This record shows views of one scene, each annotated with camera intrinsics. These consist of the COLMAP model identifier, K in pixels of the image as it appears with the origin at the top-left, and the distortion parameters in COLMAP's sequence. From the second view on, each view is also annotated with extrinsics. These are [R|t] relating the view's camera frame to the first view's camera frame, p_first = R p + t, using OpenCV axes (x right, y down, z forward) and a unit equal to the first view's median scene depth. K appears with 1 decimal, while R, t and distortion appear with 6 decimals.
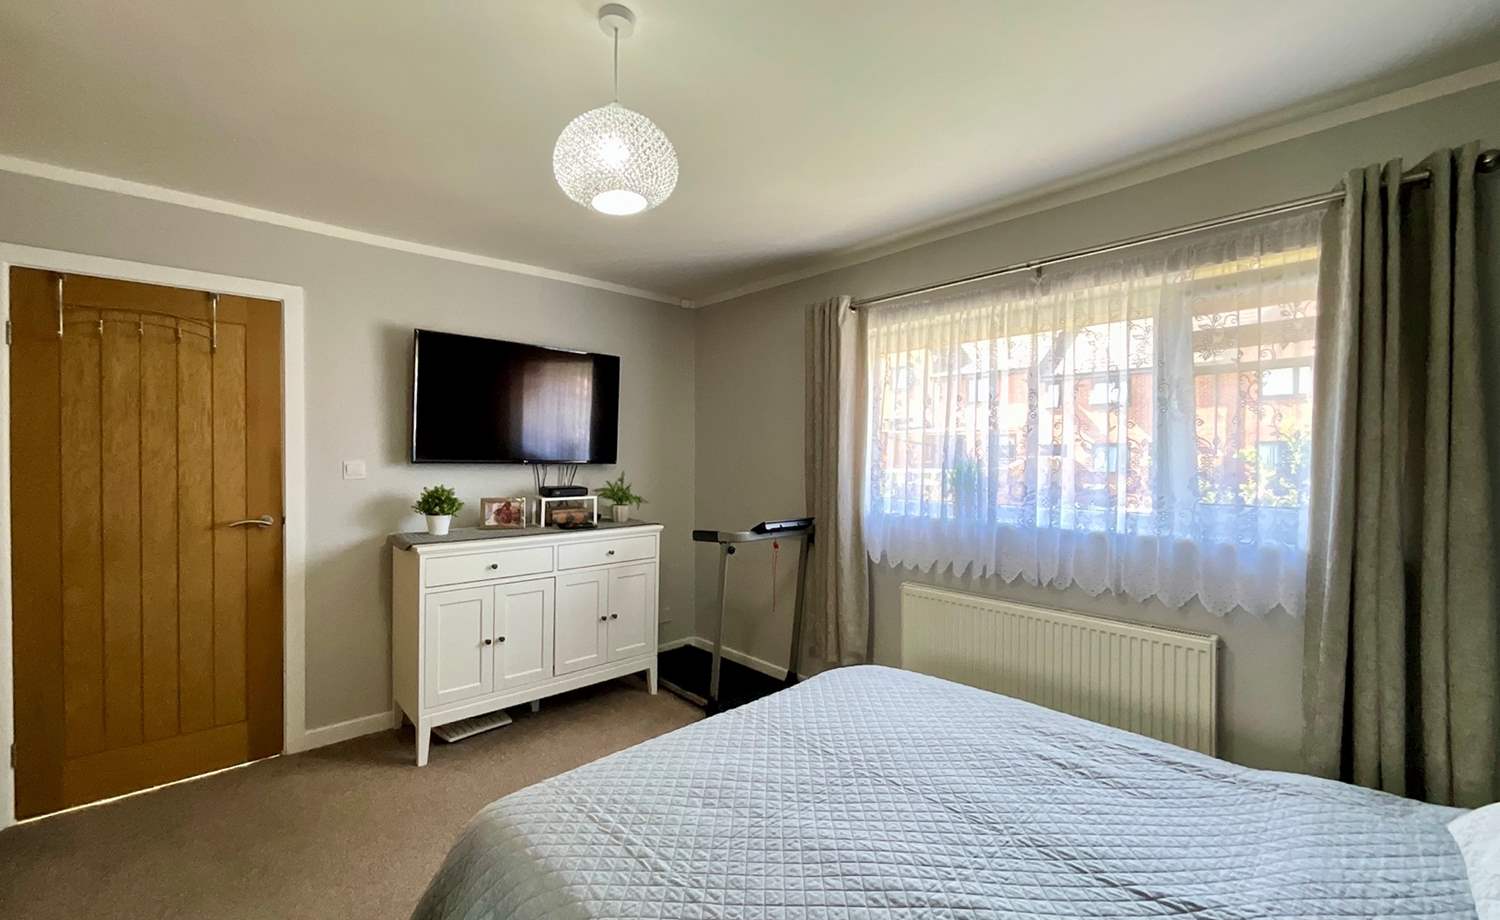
lens RADIAL K [[608.8, 0, 755.4], [0, 608.8, 461.2], [0, 0, 1]] dist [-0.001082, -0.000059]
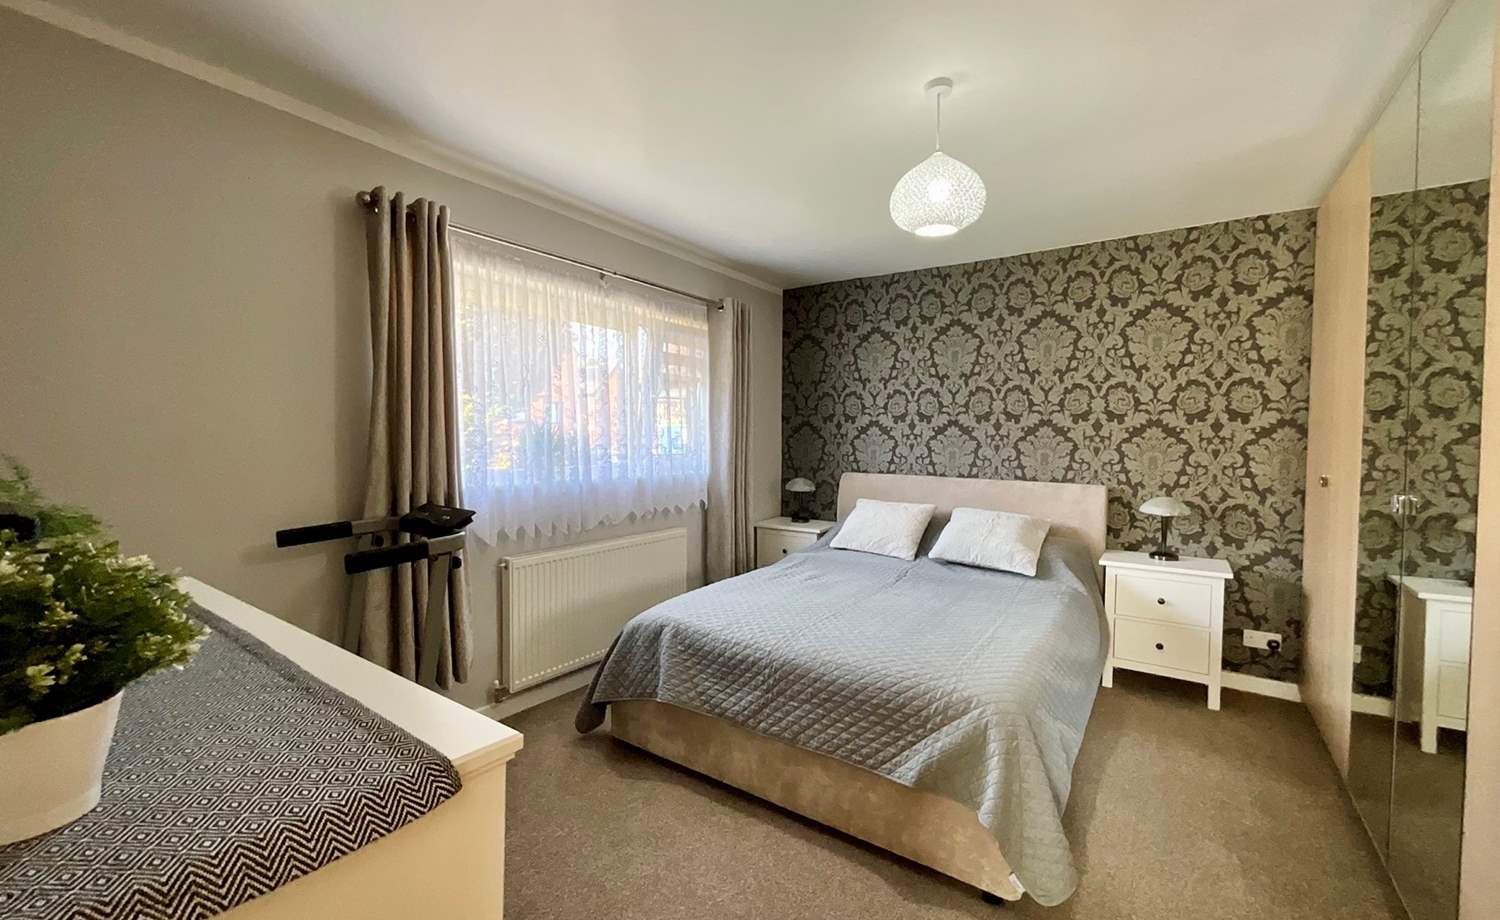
lens RADIAL K [[608.8, 0, 755.4], [0, 608.8, 461.2], [0, 0, 1]] dist [-0.001082, -0.000059]
pose [[-0.213039, -0.049228, 0.975803, -0.927769], [-0.010752, 0.998788, 0.048040, 0.004513], [-0.976985, -0.000257, -0.213310, 1.048799]]
